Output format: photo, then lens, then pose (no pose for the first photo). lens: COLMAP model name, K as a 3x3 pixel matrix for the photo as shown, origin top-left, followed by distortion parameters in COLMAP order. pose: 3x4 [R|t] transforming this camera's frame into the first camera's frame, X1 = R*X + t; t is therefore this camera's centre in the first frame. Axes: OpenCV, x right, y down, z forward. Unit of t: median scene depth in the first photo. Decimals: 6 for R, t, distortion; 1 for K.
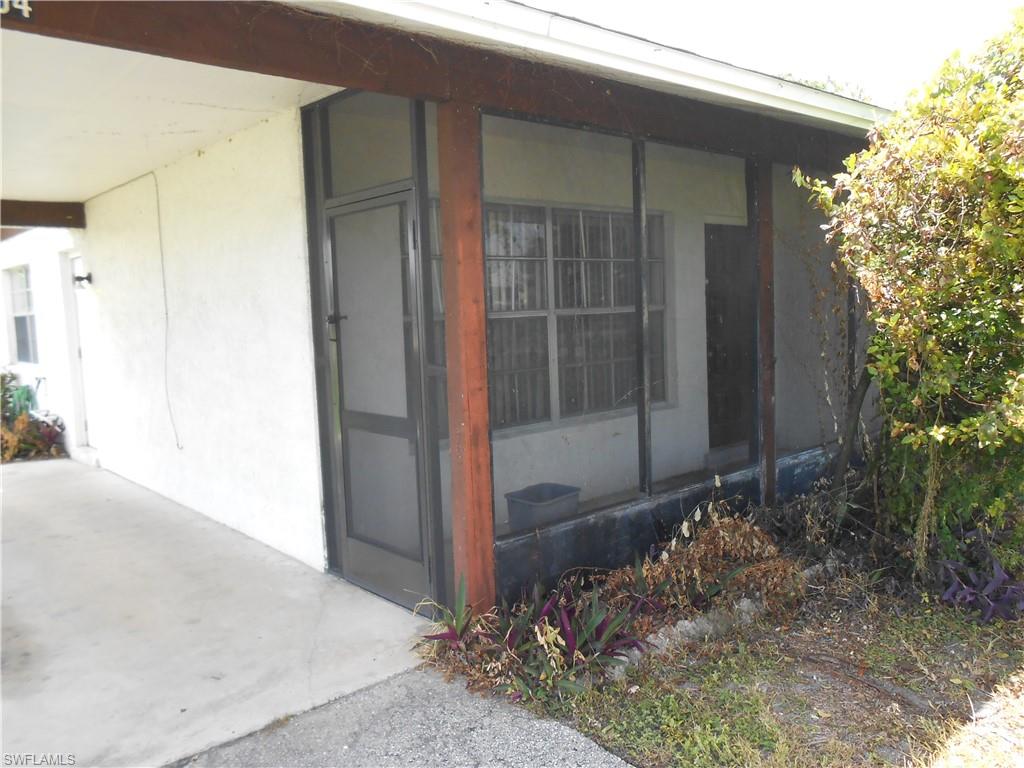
lens RADIAL K [[812.5, 0, 533.6], [0, 812.5, 384.7], [0, 0, 1]] dist [-0.052783, 0.003128]
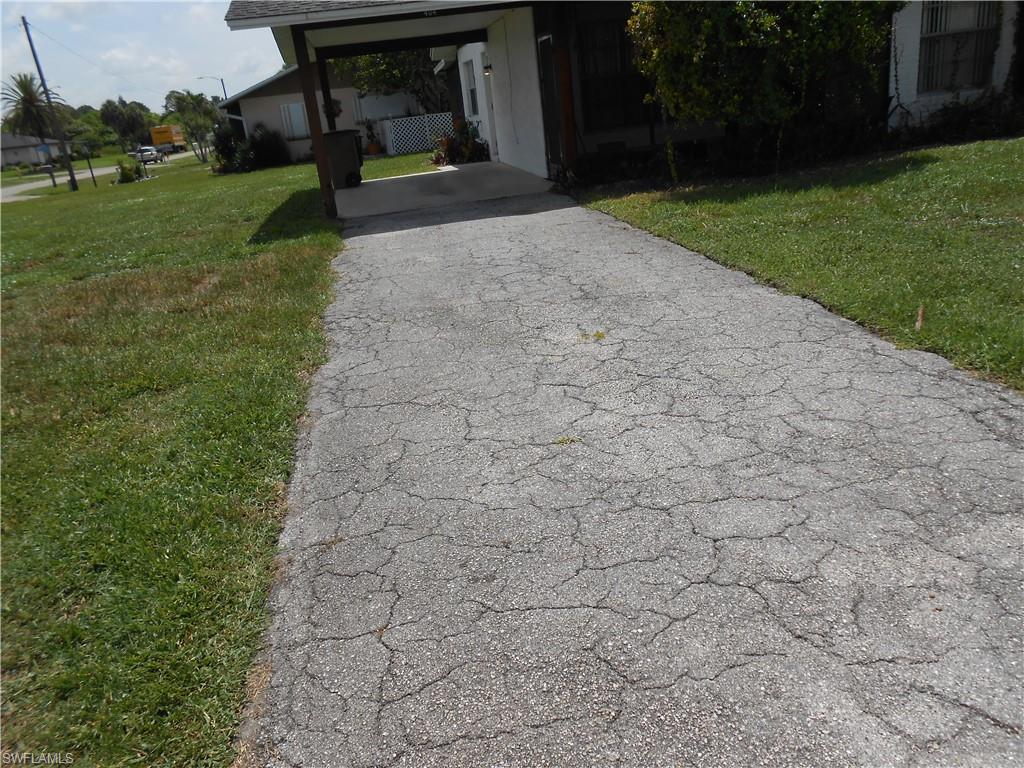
lens RADIAL K [[808.6, 0, 510.5], [0, 808.6, 387.3], [0, 0, 1]] dist [-0.036954, 0.073990]
pose [[0.837816, 0.125500, -0.531332, 0.916311], [0.031958, 0.960278, 0.277209, 0.115261], [0.545016, -0.249231, 0.800526, -1.115730]]
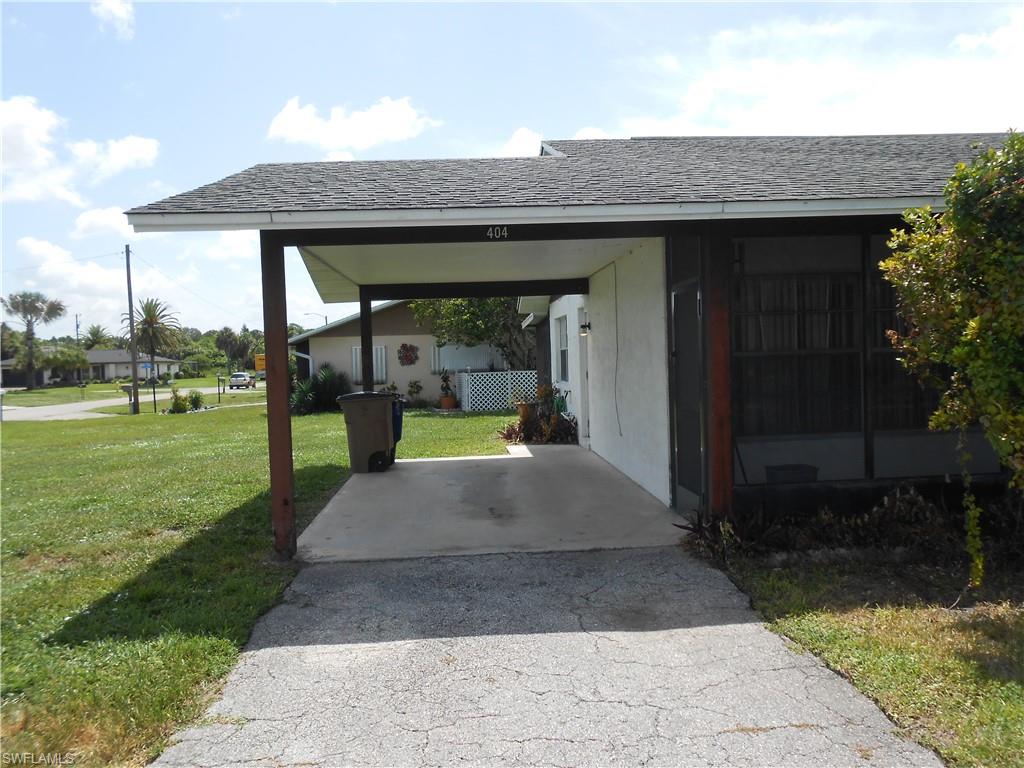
lens RADIAL K [[808.6, 0, 510.5], [0, 808.6, 387.3], [0, 0, 1]] dist [-0.036954, 0.073990]
pose [[0.773051, 0.032344, -0.633519, 0.410919], [-0.055858, 0.998291, -0.017194, 0.026615], [0.631880, 0.048679, 0.773536, -0.386394]]
